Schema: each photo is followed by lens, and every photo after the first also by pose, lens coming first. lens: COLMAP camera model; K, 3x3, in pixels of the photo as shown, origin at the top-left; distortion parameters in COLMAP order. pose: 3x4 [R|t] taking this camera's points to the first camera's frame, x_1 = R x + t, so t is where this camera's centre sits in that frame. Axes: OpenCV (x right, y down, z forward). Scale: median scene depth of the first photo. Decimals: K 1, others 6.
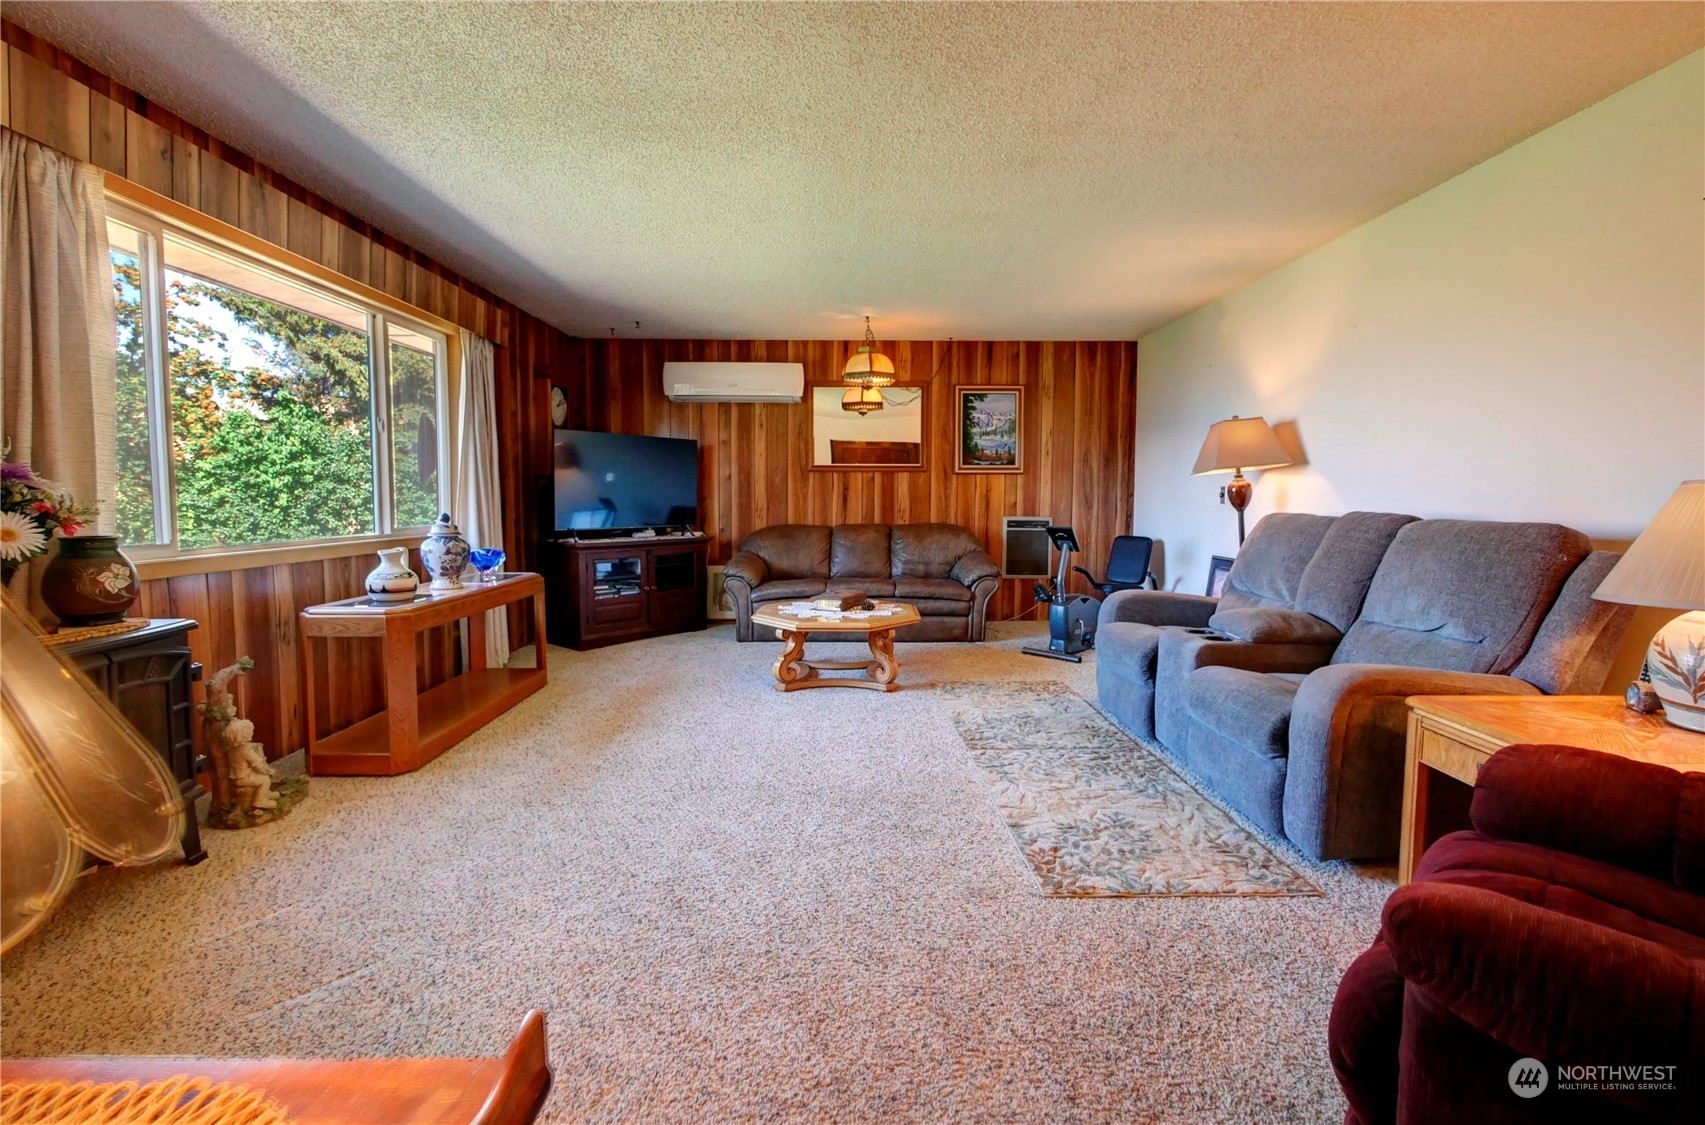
lens RADIAL K [[737.8, 0, 851.5], [0, 737.8, 560.6], [0, 0, 1]] dist [-0.001103, -0.000207]
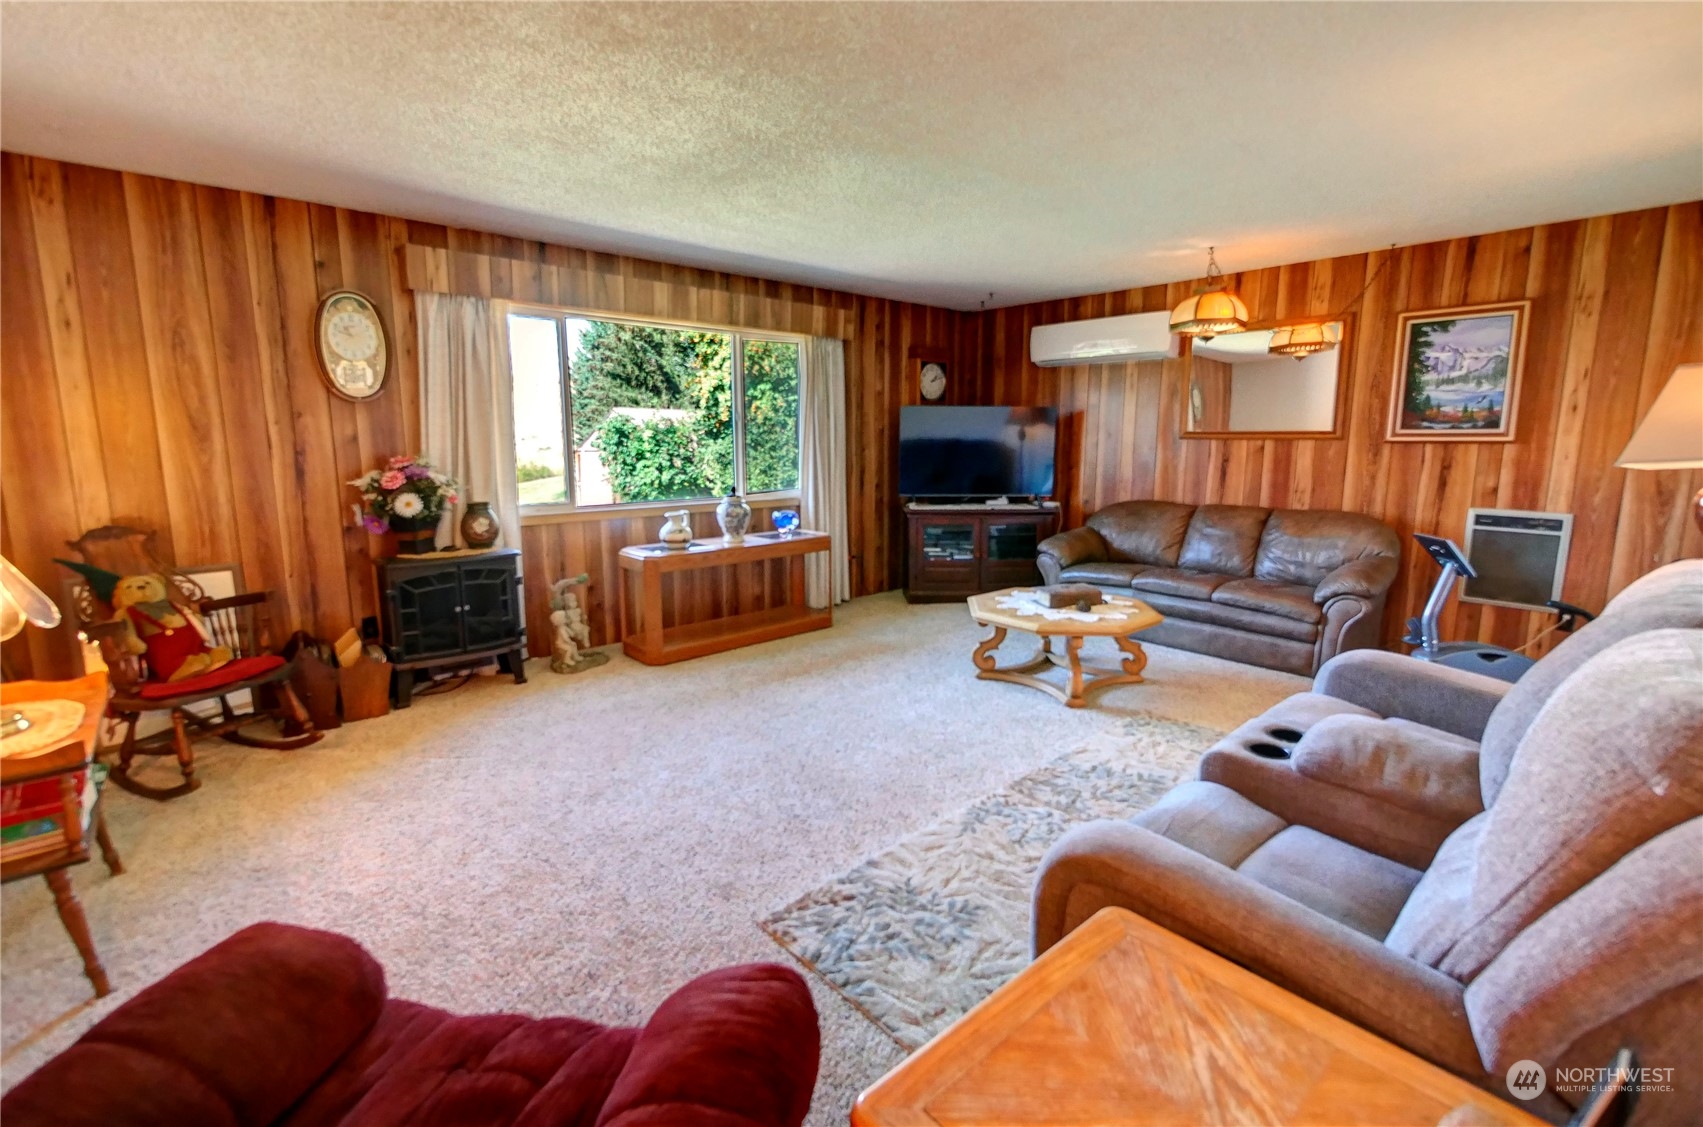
lens RADIAL K [[748.4, 0, 851.5], [0, 748.4, 563.5], [0, 0, 1]] dist [-0.000582, -0.000237]
pose [[0.655793, 0.124778, -0.744558, 0.388802], [-0.063398, 0.991865, 0.110384, -0.054962], [0.752274, -0.025185, 0.658368, 0.163354]]
